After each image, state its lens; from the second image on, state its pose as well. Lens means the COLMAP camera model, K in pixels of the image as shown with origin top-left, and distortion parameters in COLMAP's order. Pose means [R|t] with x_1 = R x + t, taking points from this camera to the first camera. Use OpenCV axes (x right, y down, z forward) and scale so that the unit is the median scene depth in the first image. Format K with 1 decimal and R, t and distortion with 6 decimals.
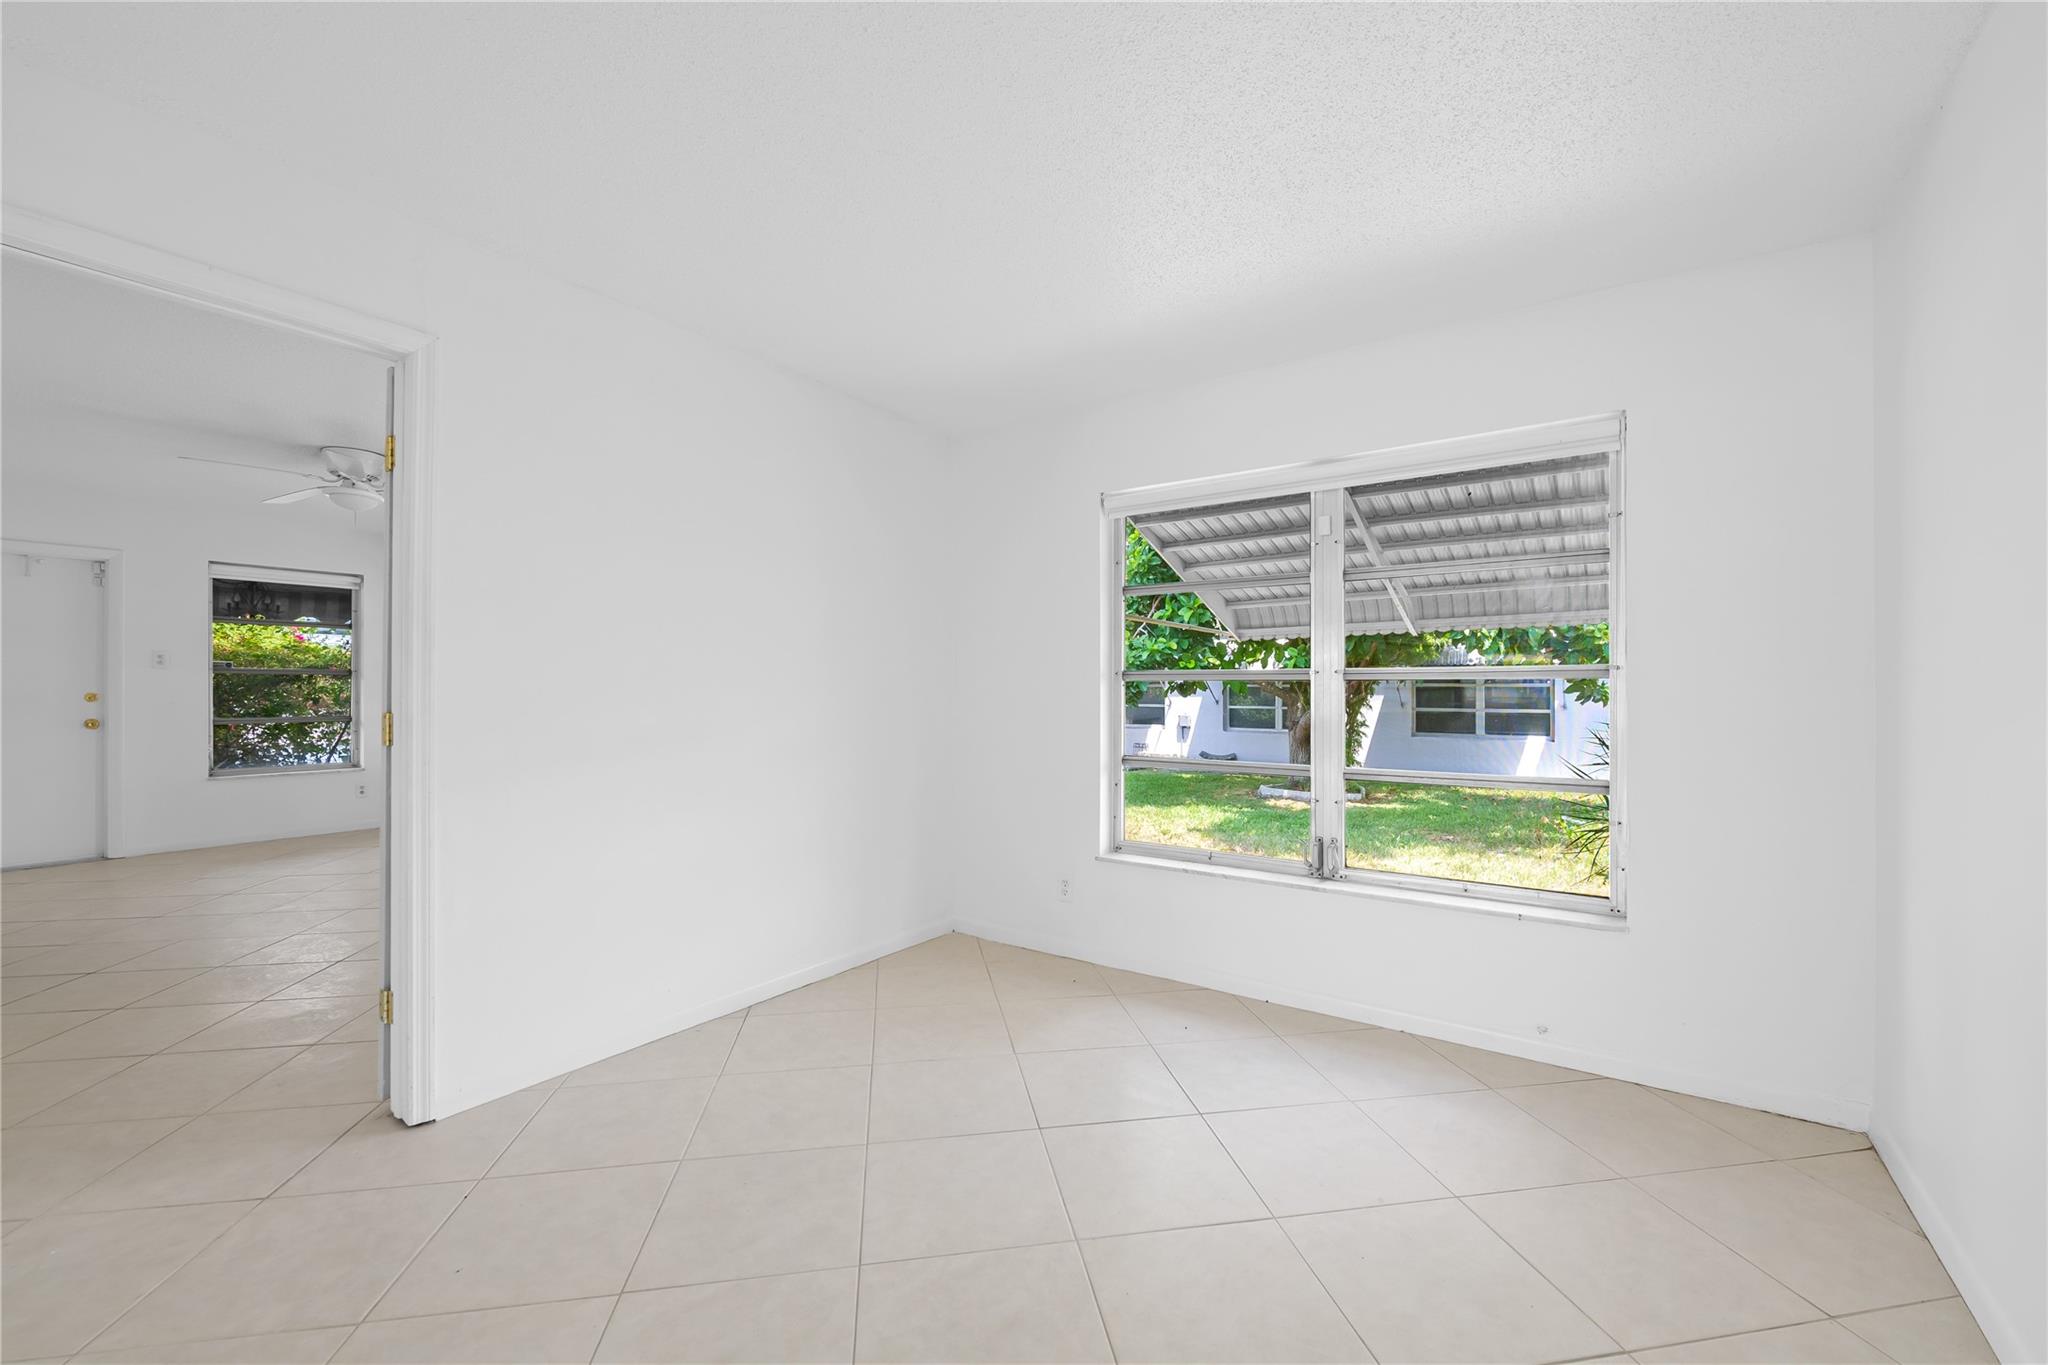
lens RADIAL K [[834.6, 0, 1024.0], [0, 834.6, 682.5], [0, 0, 1]] dist [0.000370, 0.000027]
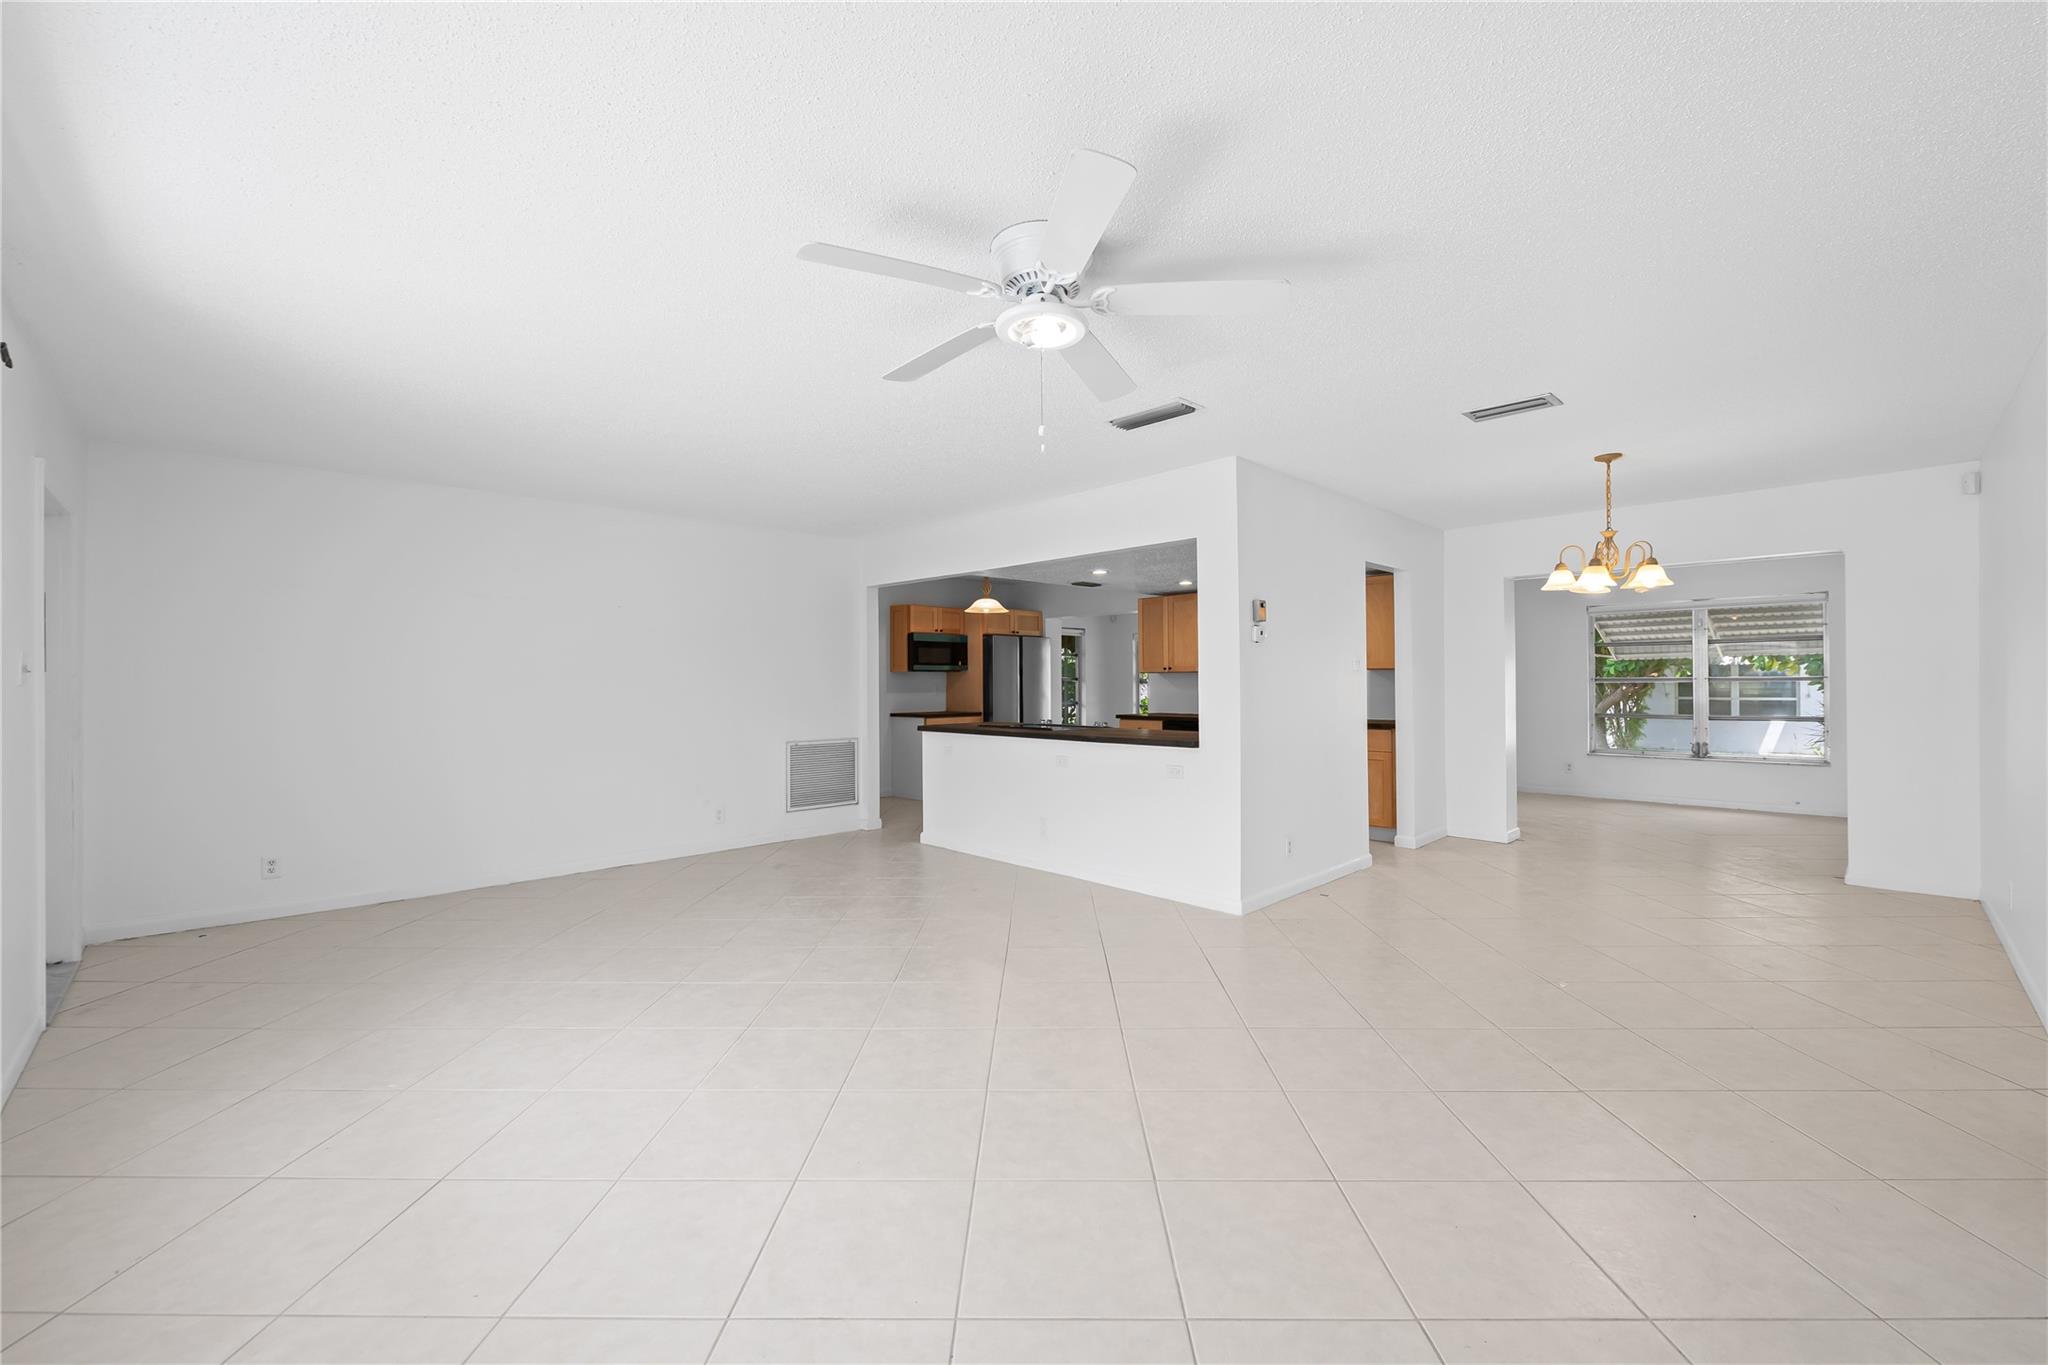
lens RADIAL K [[834.6, 0, 1024.0], [0, 834.6, 682.5], [0, 0, 1]] dist [0.000370, 0.000027]
pose [[0.983666, -0.007267, -0.179856, -0.697450], [0.008361, 0.999951, 0.005327, -0.018873], [0.179809, -0.006744, 0.983679, -1.090811]]
